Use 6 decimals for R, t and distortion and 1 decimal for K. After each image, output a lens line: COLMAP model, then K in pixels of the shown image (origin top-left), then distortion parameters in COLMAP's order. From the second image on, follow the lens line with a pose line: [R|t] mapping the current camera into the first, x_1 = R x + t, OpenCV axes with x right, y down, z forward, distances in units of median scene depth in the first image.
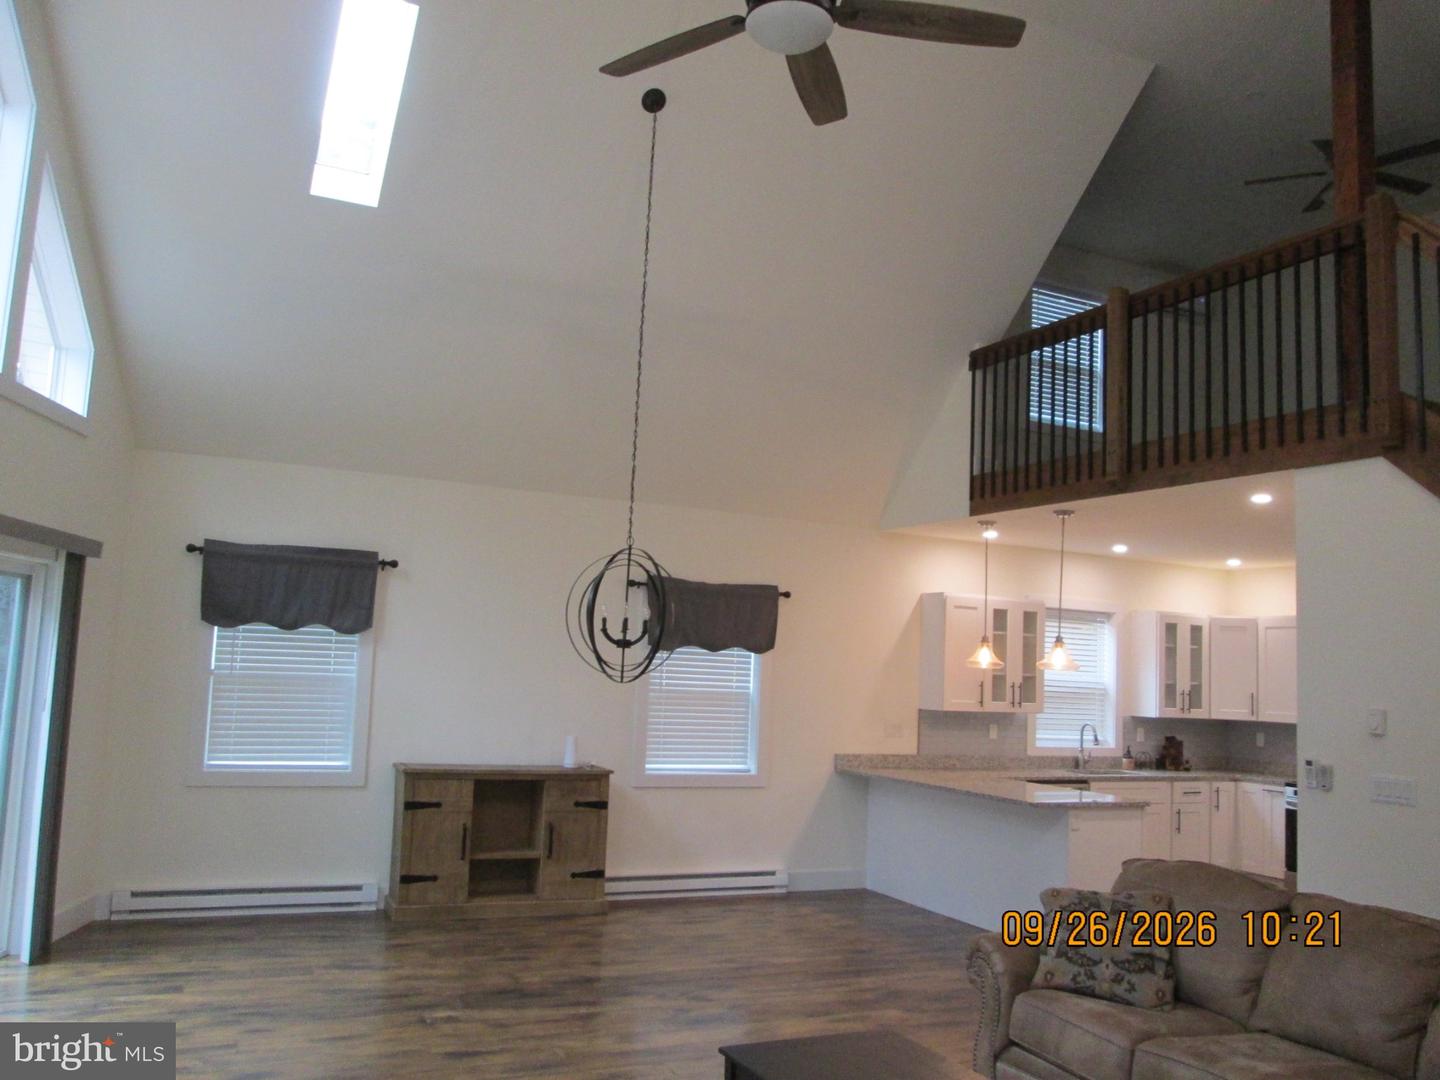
lens RADIAL K [[1183.5, 0, 720.0], [0, 1183.5, 540.0], [0, 0, 1]] dist [-0.051517, 0.034410]
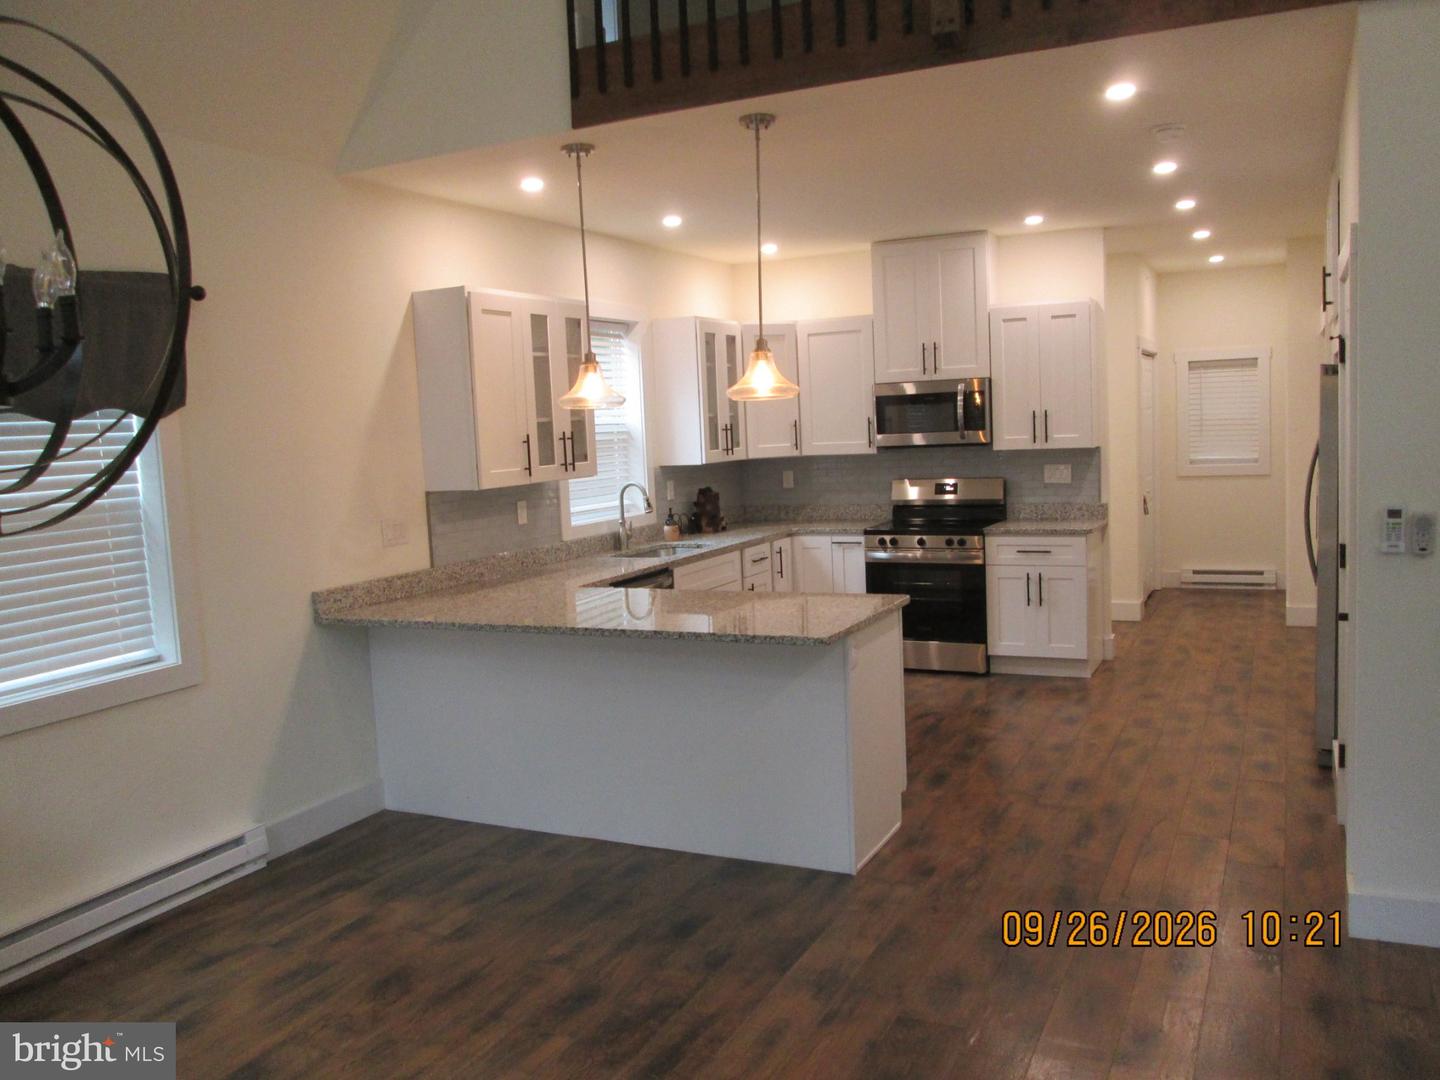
lens RADIAL K [[1183.5, 0, 720.0], [0, 1183.5, 540.0], [0, 0, 1]] dist [-0.051517, 0.034410]
pose [[0.781122, -0.143706, 0.607616, -0.076834], [0.013284, 0.976758, 0.213933, 0.043179], [-0.624237, -0.159036, 0.764876, 0.457161]]
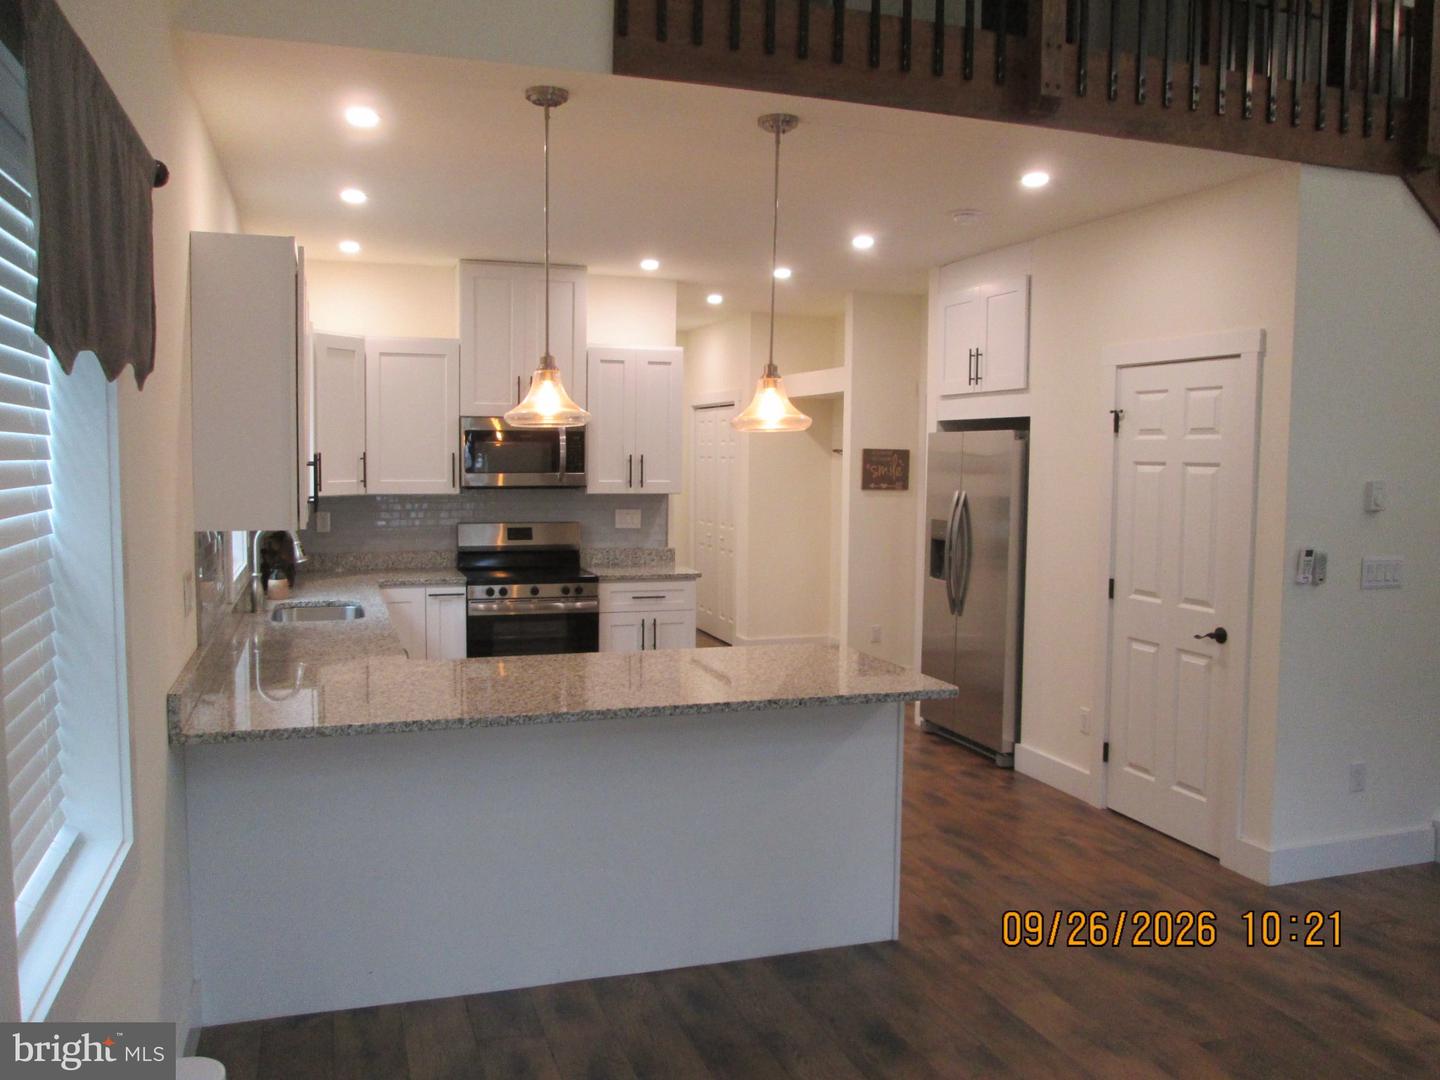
lens RADIAL K [[1183.5, 0, 720.0], [0, 1183.5, 540.0], [0, 0, 1]] dist [-0.051517, 0.034410]
pose [[0.125420, -0.118204, 0.985037, -0.191946], [-0.114927, 0.984461, 0.132768, 0.074111], [-0.985424, -0.129860, 0.109886, 0.786406]]
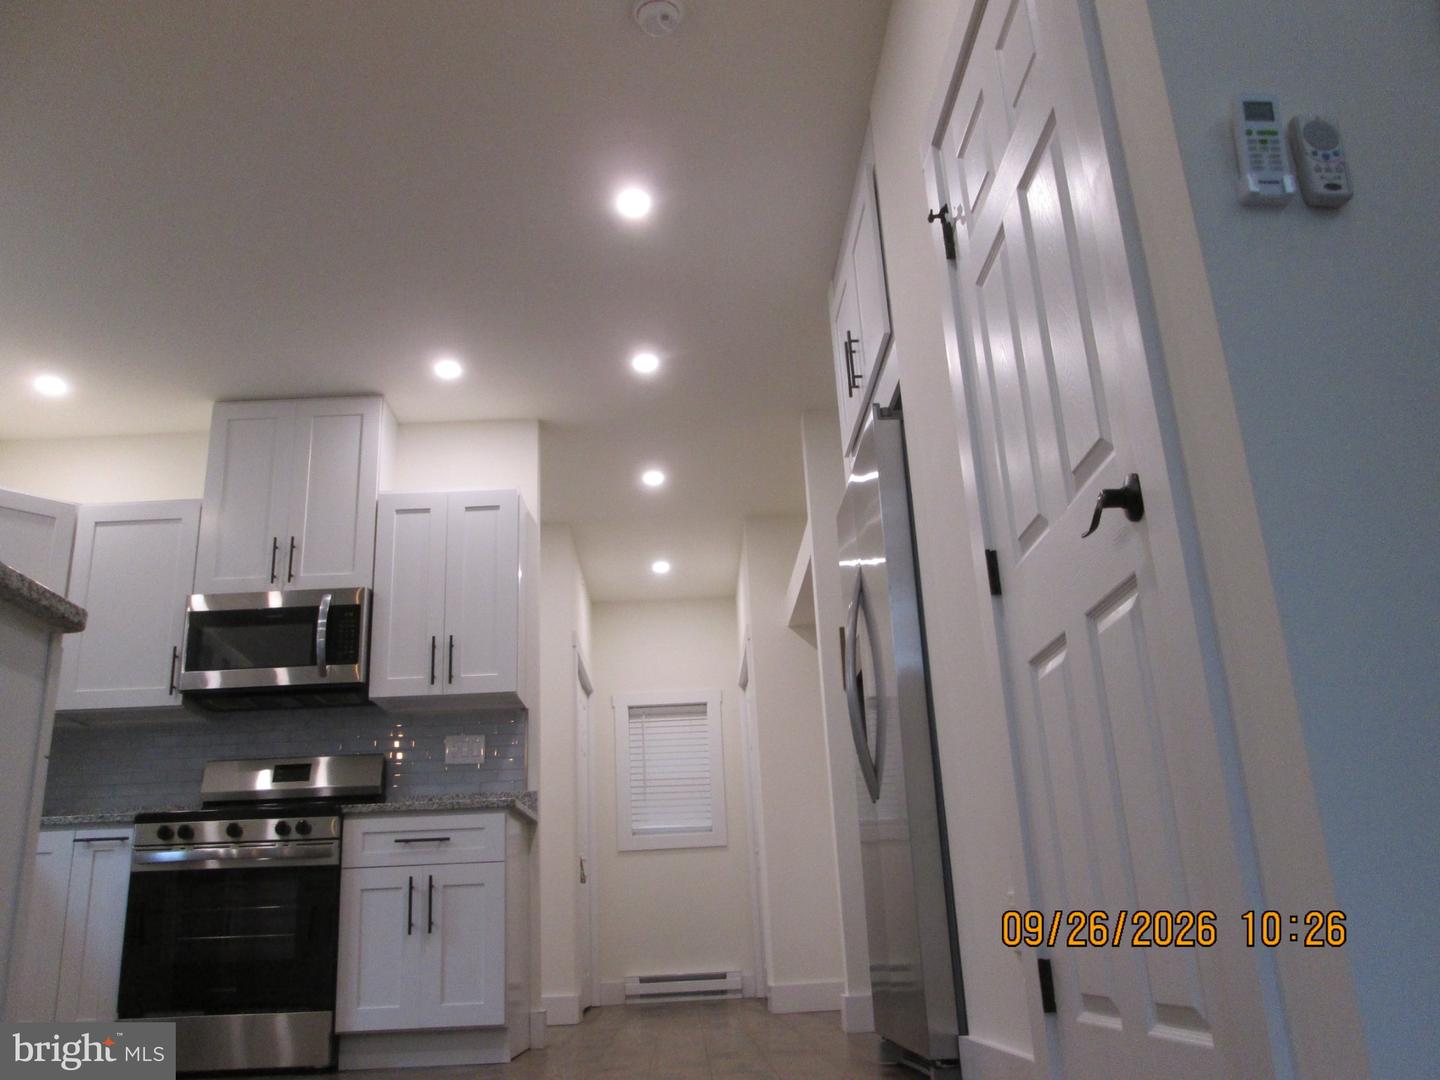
lens RADIAL K [[1177.0, 0, 720.0], [0, 1177.0, 540.0], [0, 0, 1]] dist [-0.065057, 0.004172]
pose [[0.409897, 0.230655, 0.882487, 0.157216], [-0.033145, 0.970627, -0.238297, 0.205715], [-0.911529, 0.068428, 0.405502, 0.610073]]
